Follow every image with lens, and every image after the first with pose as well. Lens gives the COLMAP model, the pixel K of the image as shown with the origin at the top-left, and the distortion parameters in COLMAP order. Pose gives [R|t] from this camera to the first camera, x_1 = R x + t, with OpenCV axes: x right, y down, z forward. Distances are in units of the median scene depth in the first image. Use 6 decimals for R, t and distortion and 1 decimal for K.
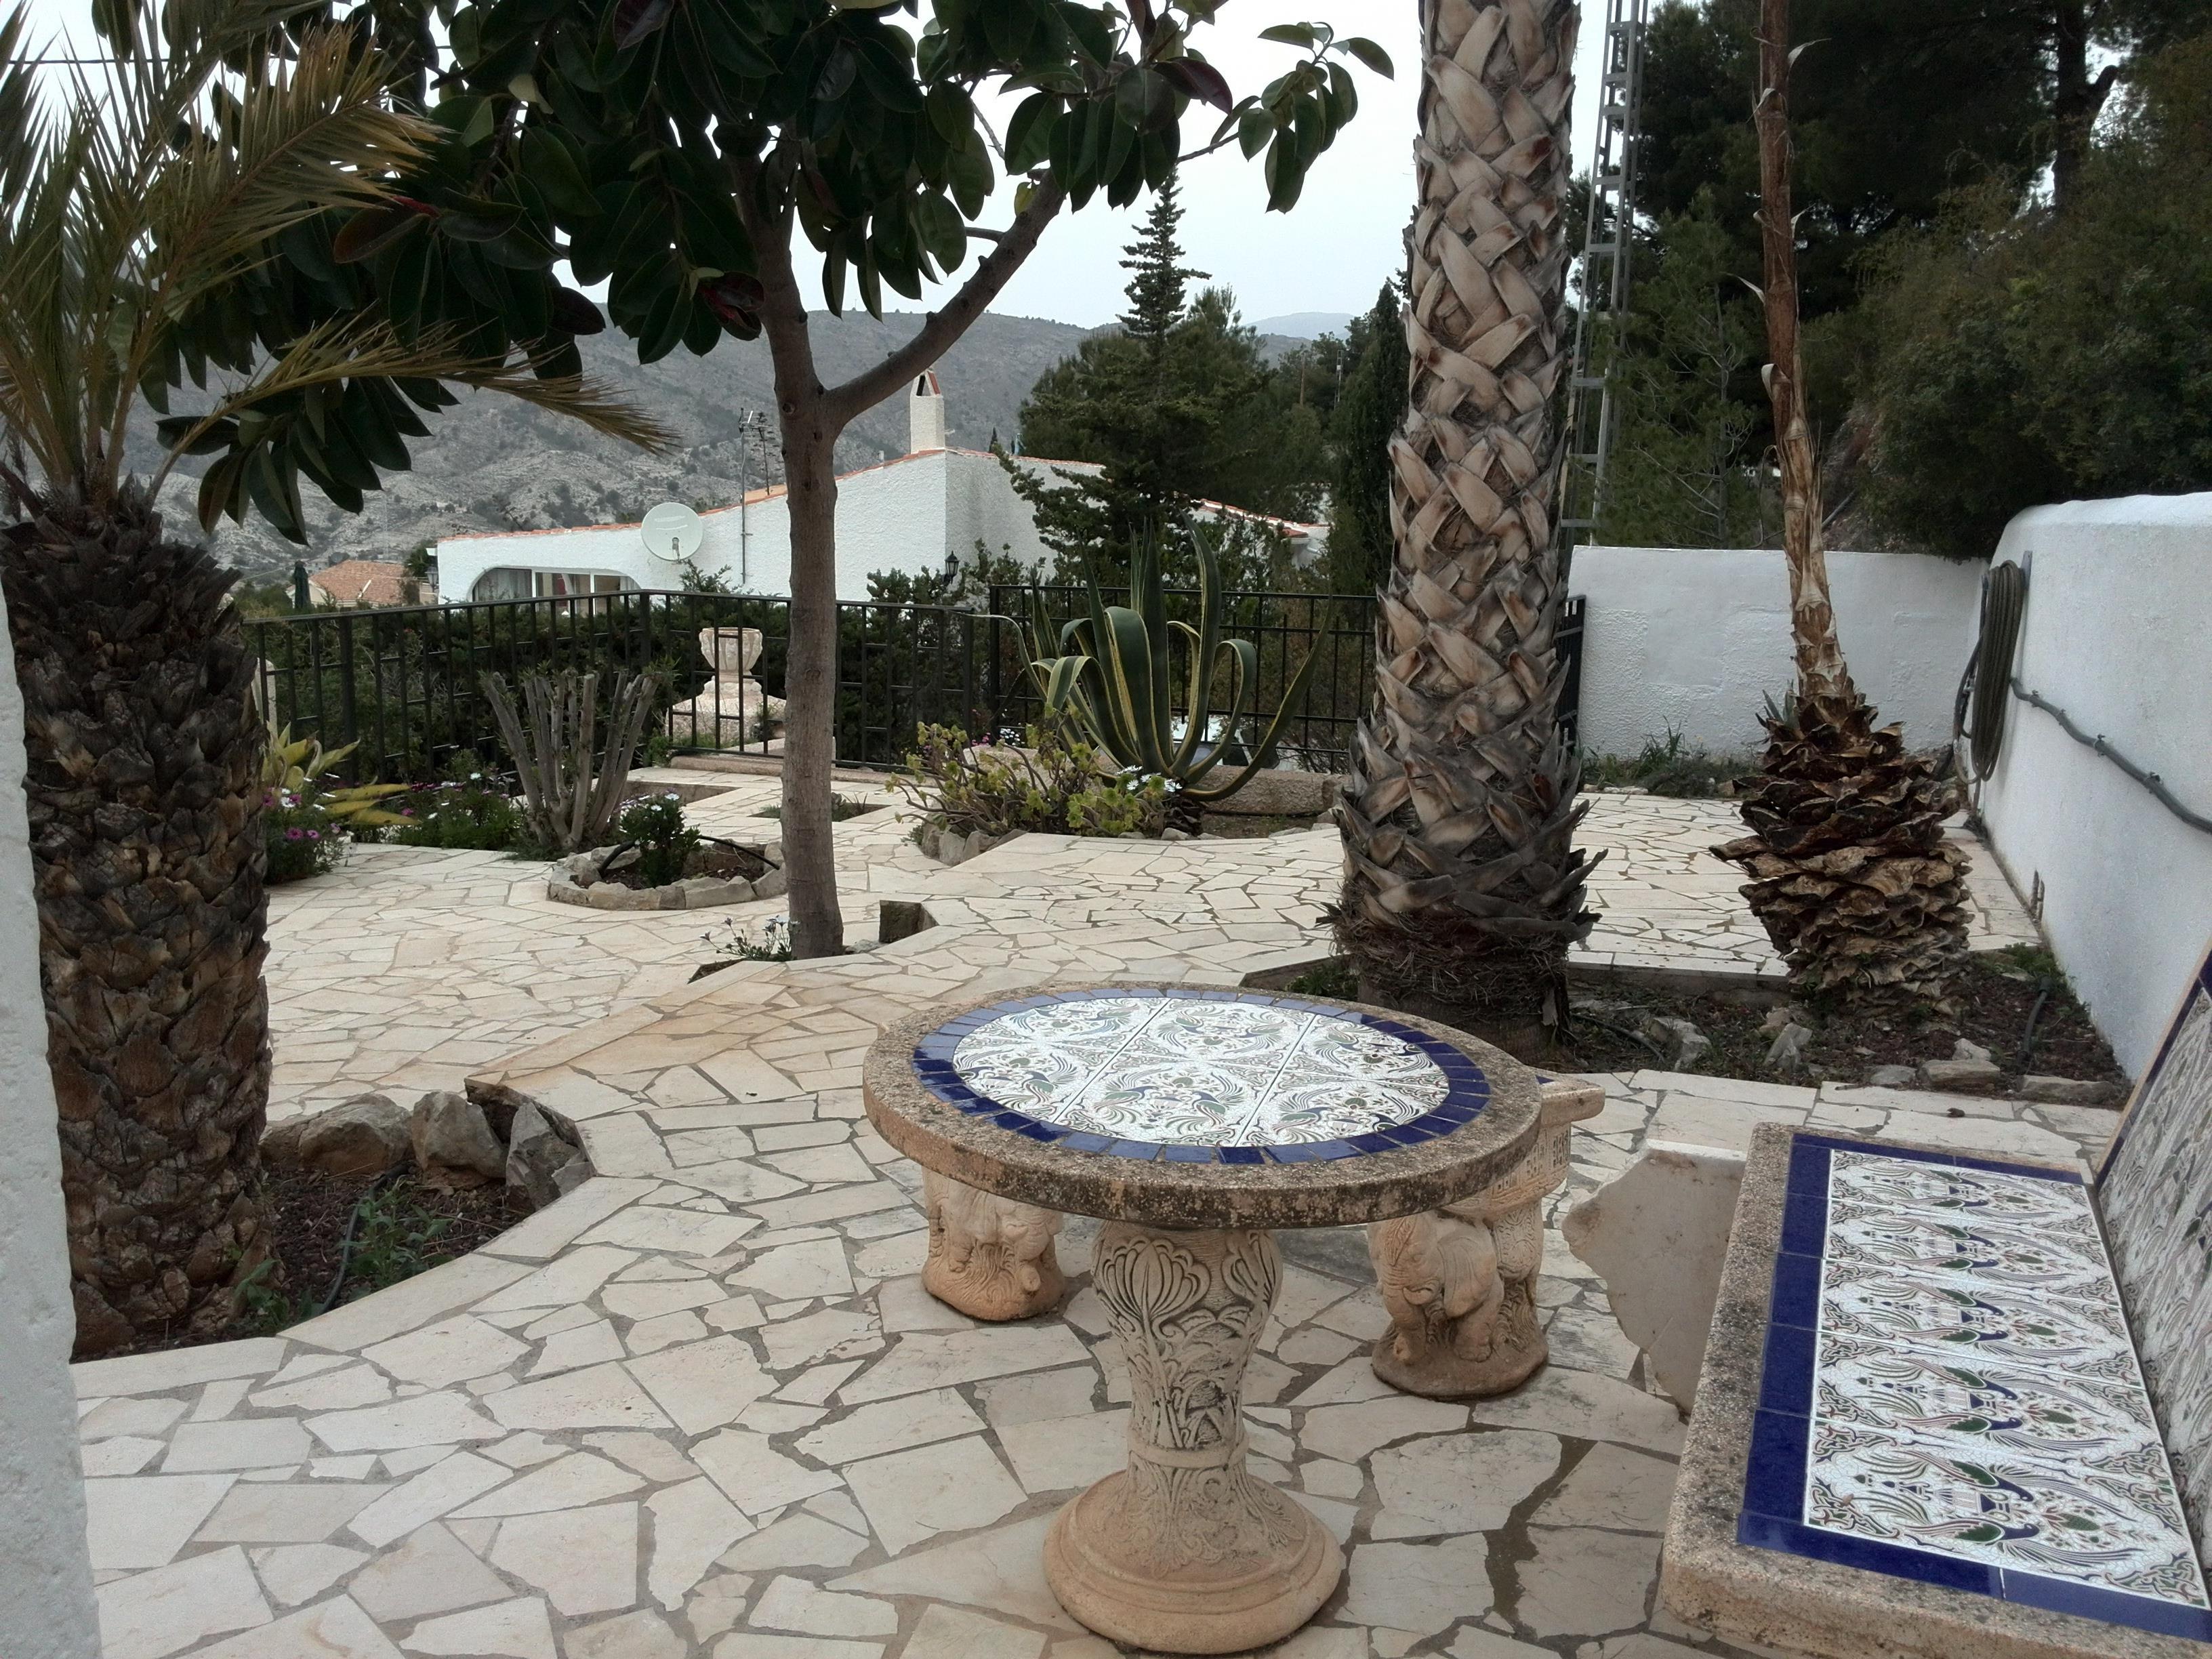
lens RADIAL K [[1809.3, 0, 1101.4], [0, 1809.3, 833.6], [0, 0, 1]] dist [0.105088, -0.180141]
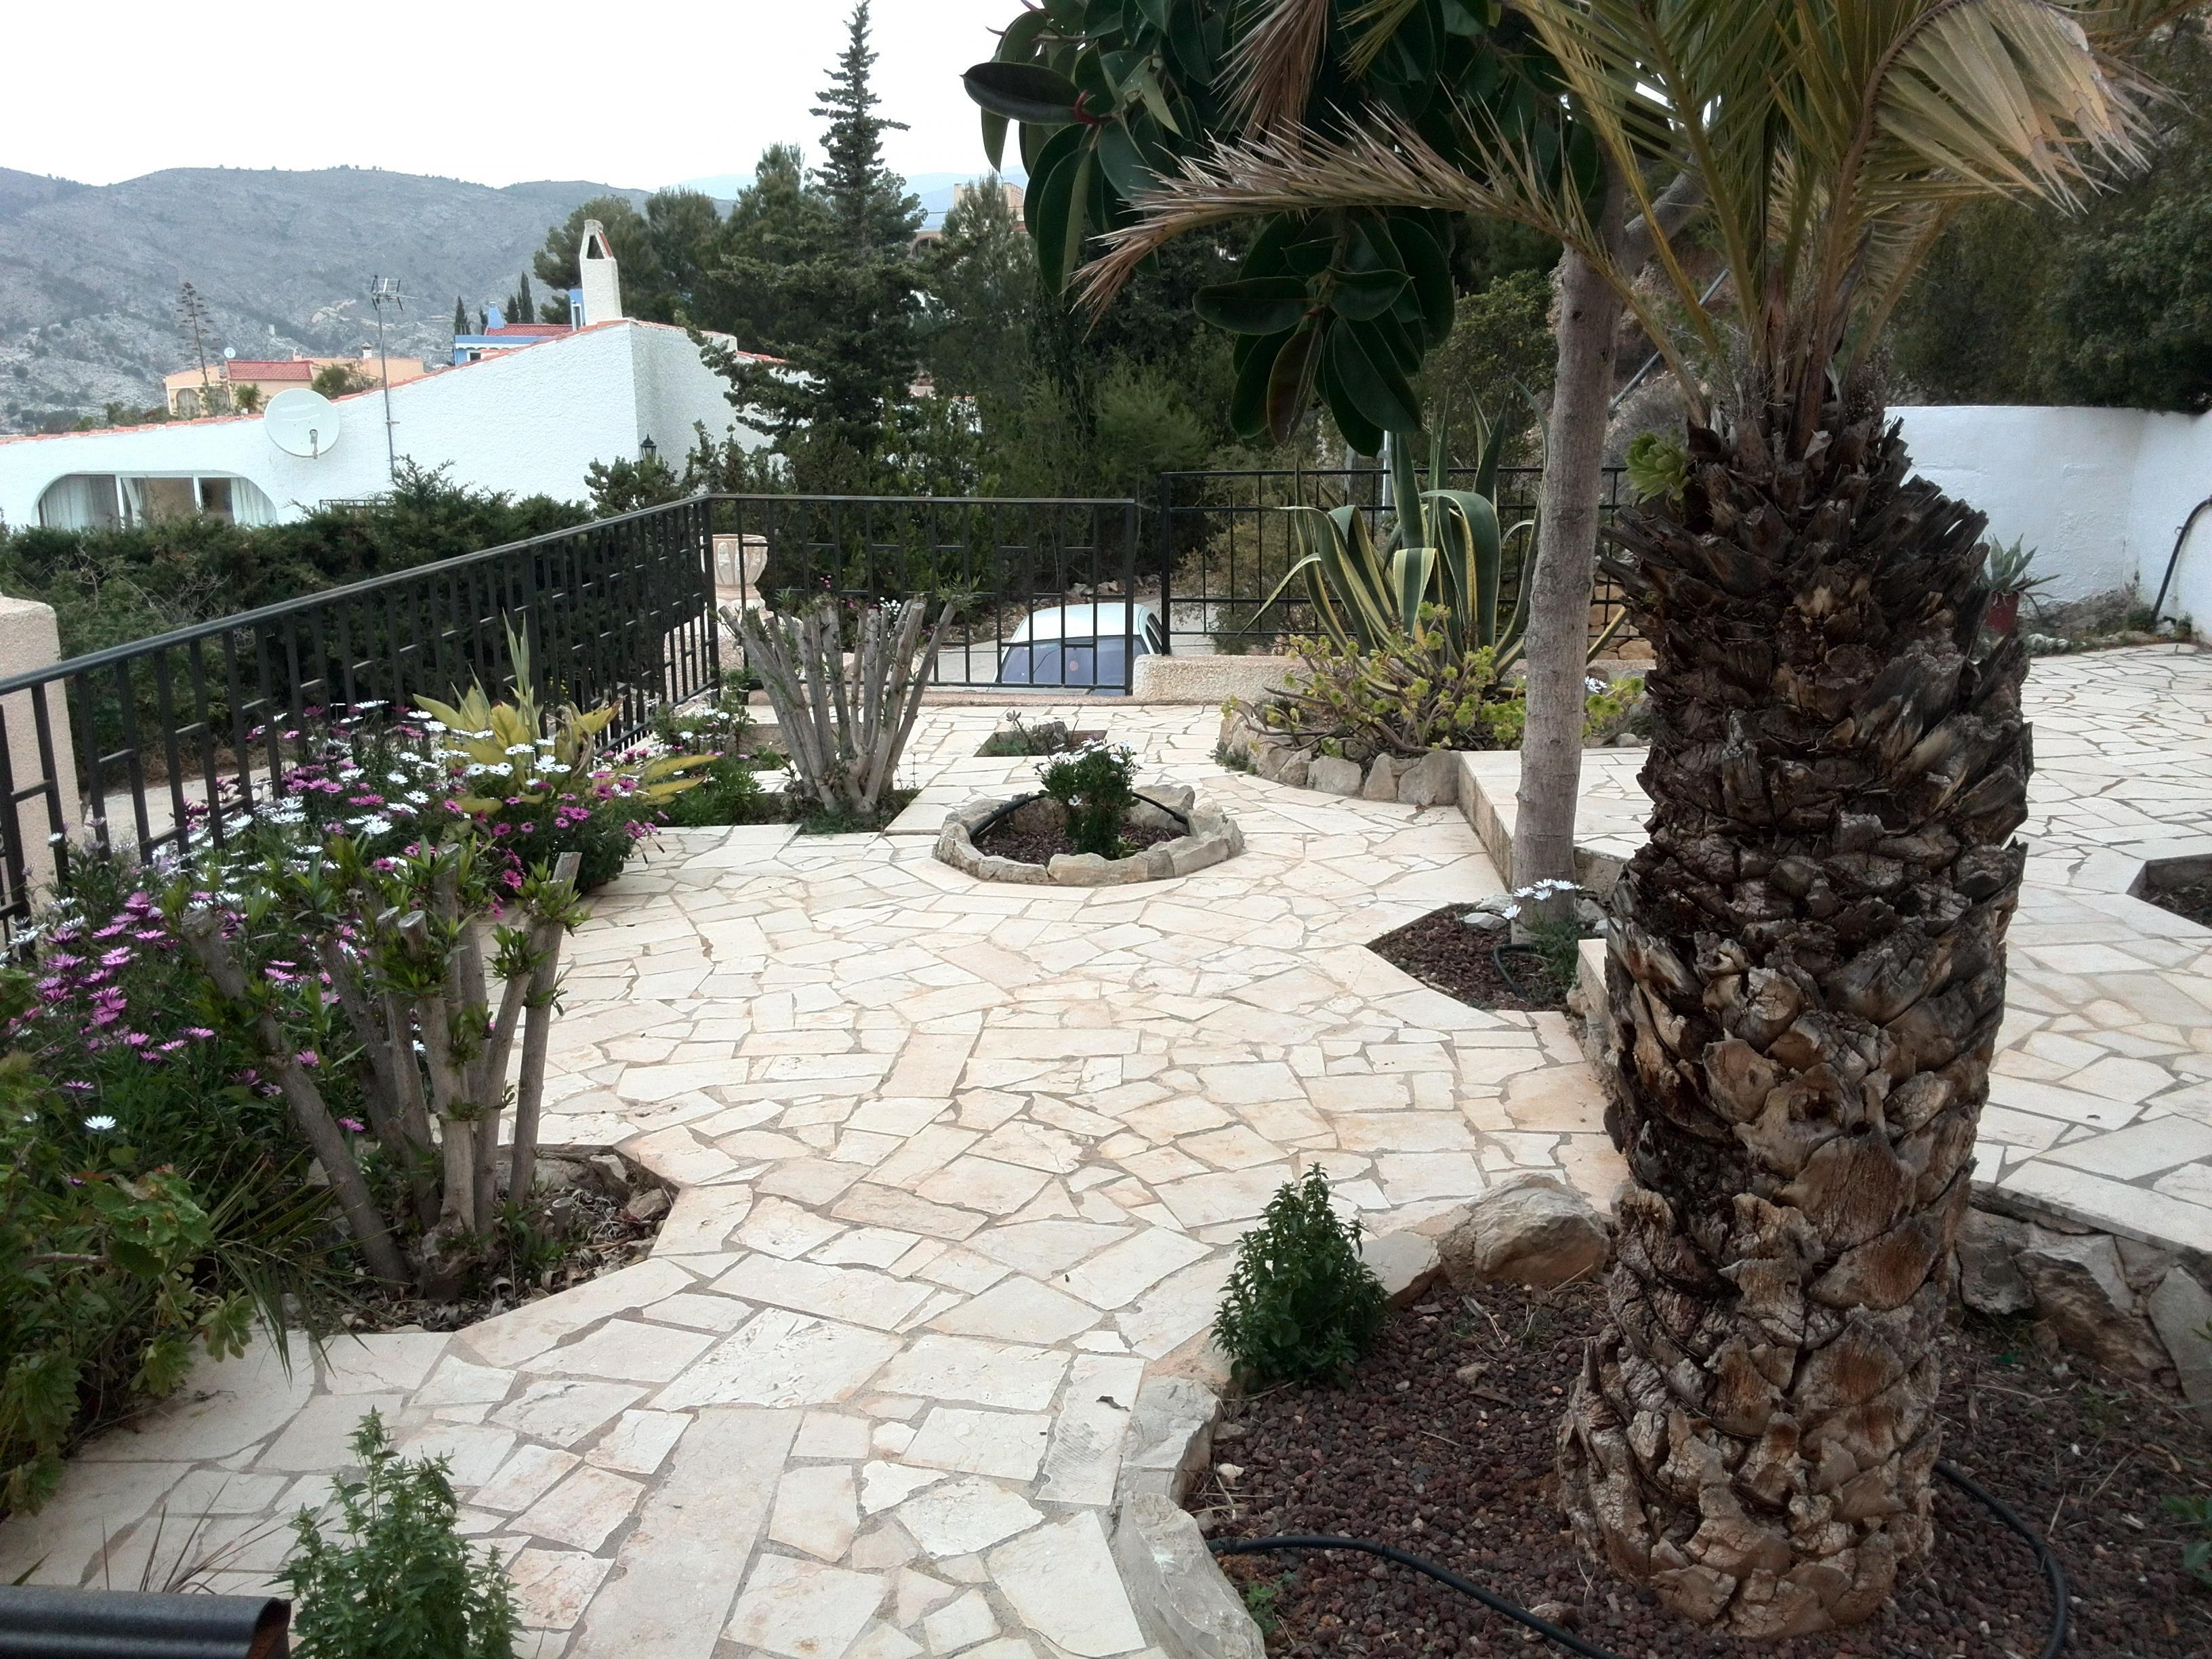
lens RADIAL K [[1809.3, 0, 1114.1], [0, 1809.3, 831.9], [0, 0, 1]] dist [0.105088, -0.180141]
pose [[0.955715, -0.094711, 0.278637, -0.134559], [0.075890, 0.994092, 0.077602, -0.012774], [-0.284340, -0.053020, 0.957256, 0.057165]]
